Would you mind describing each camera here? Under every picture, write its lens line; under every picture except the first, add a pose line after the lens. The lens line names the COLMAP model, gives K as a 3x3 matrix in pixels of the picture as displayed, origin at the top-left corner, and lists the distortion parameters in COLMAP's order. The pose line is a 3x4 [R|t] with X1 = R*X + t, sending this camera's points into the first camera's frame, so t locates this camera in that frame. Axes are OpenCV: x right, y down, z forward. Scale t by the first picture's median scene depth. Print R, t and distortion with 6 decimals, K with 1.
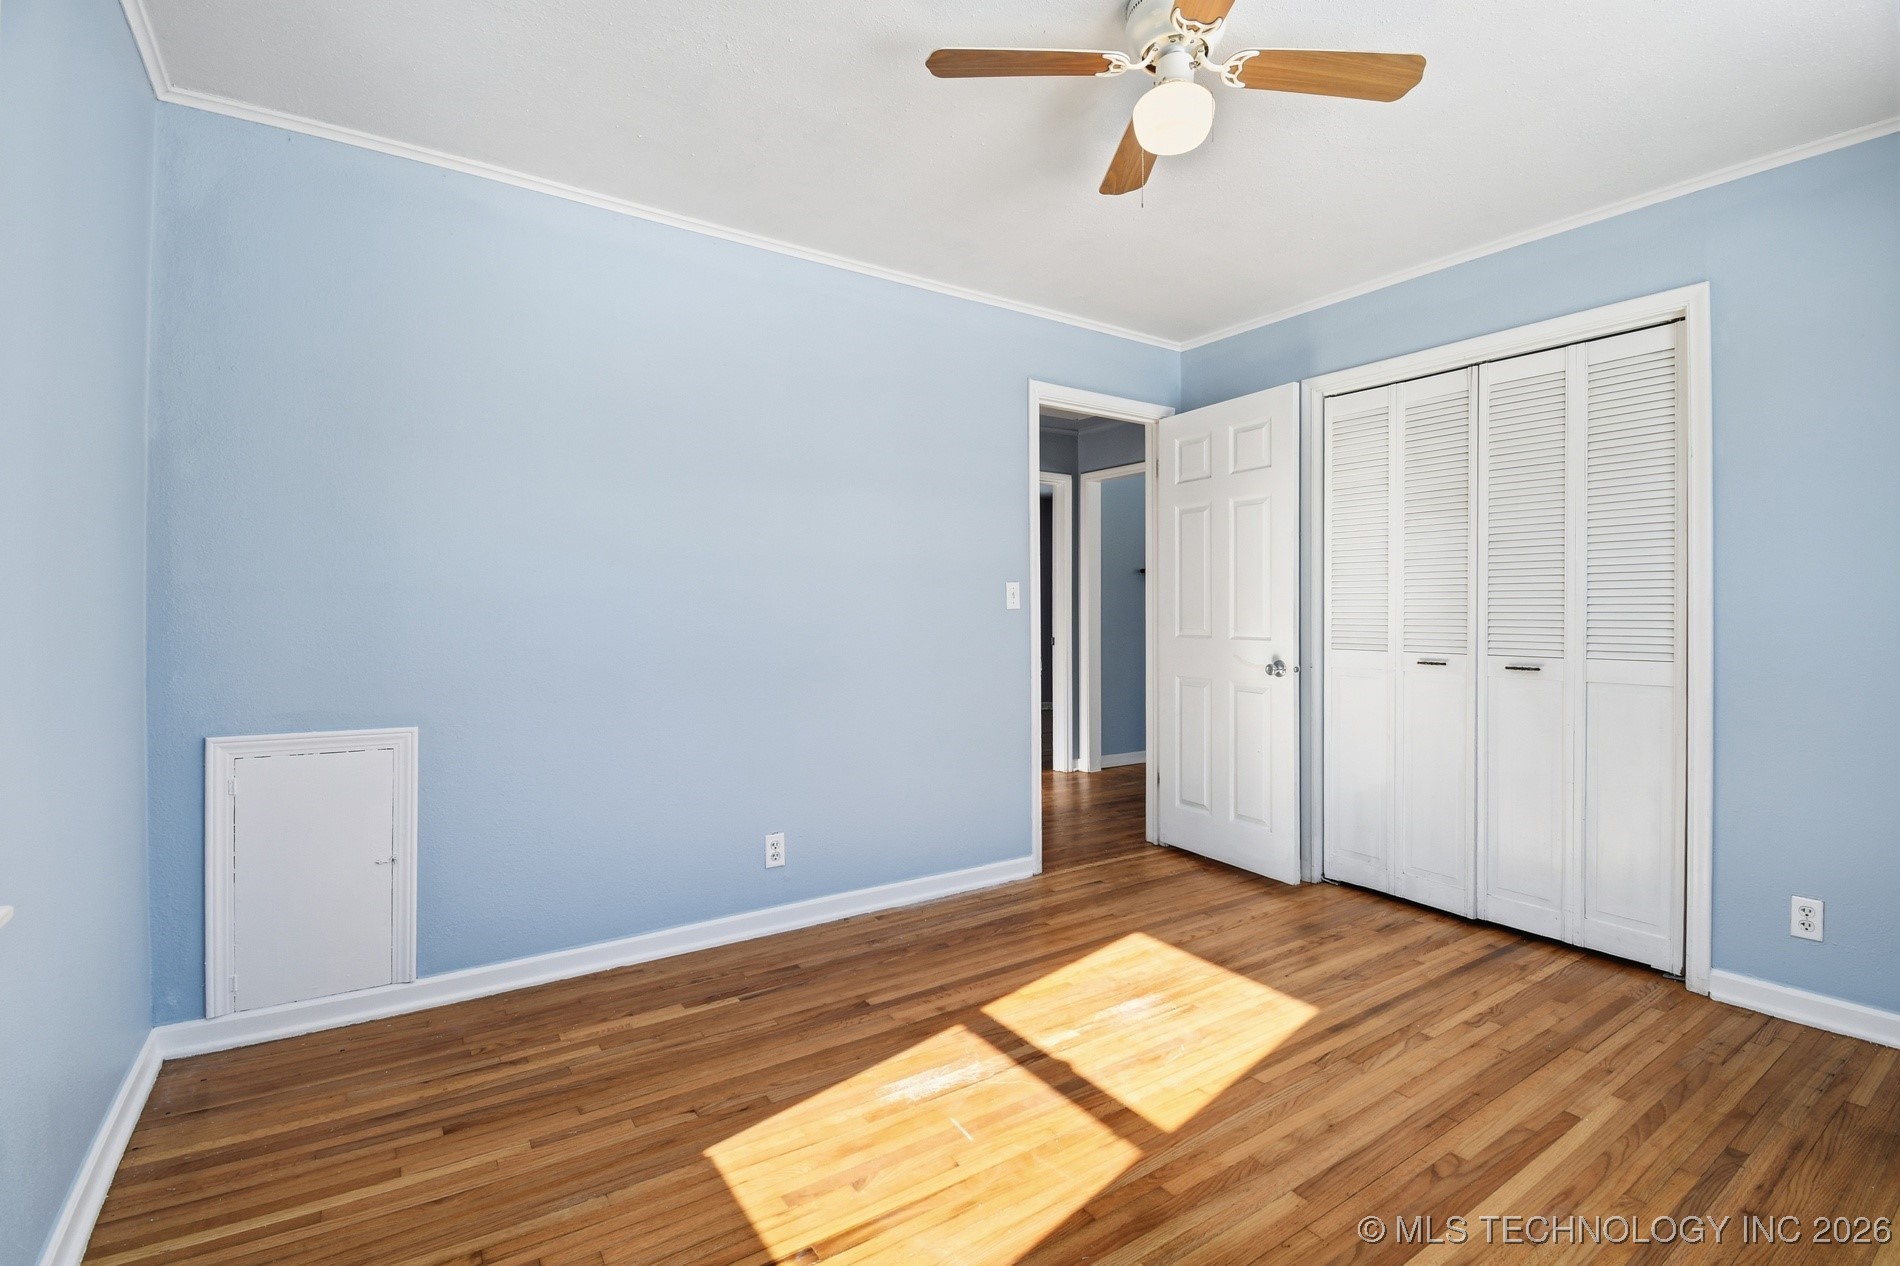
lens RADIAL K [[878.4, 0, 943.4], [0, 878.4, 621.8], [0, 0, 1]] dist [0.022241, -0.028284]
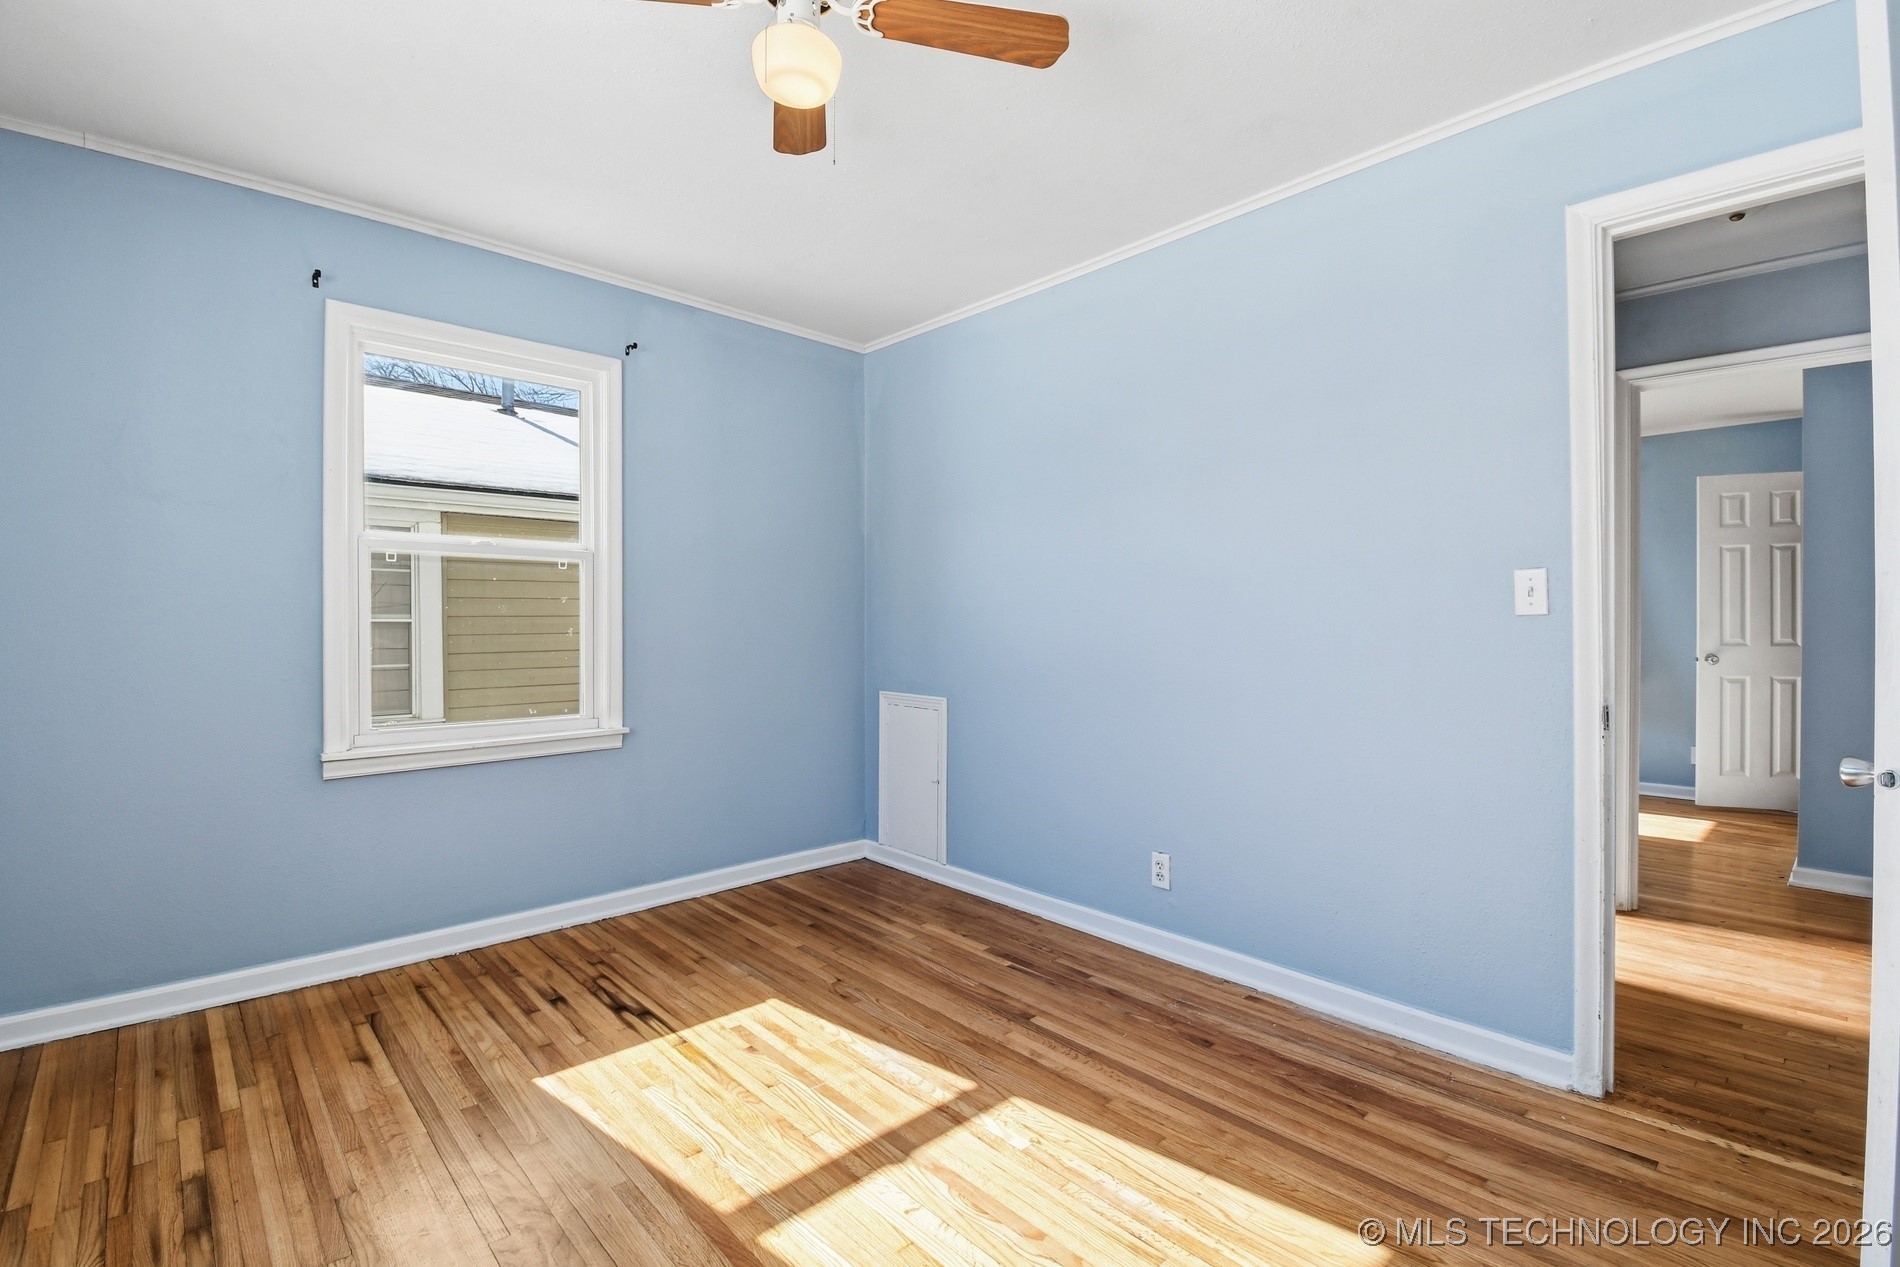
lens RADIAL K [[878.4, 0, 943.4], [0, 878.4, 622.3], [0, 0, 1]] dist [0.022241, -0.028284]
pose [[0.126740, -0.003445, -0.991930, 0.833723], [-0.007706, 0.999960, -0.004457, -0.005086], [0.991906, 0.008209, 0.126709, 0.730689]]
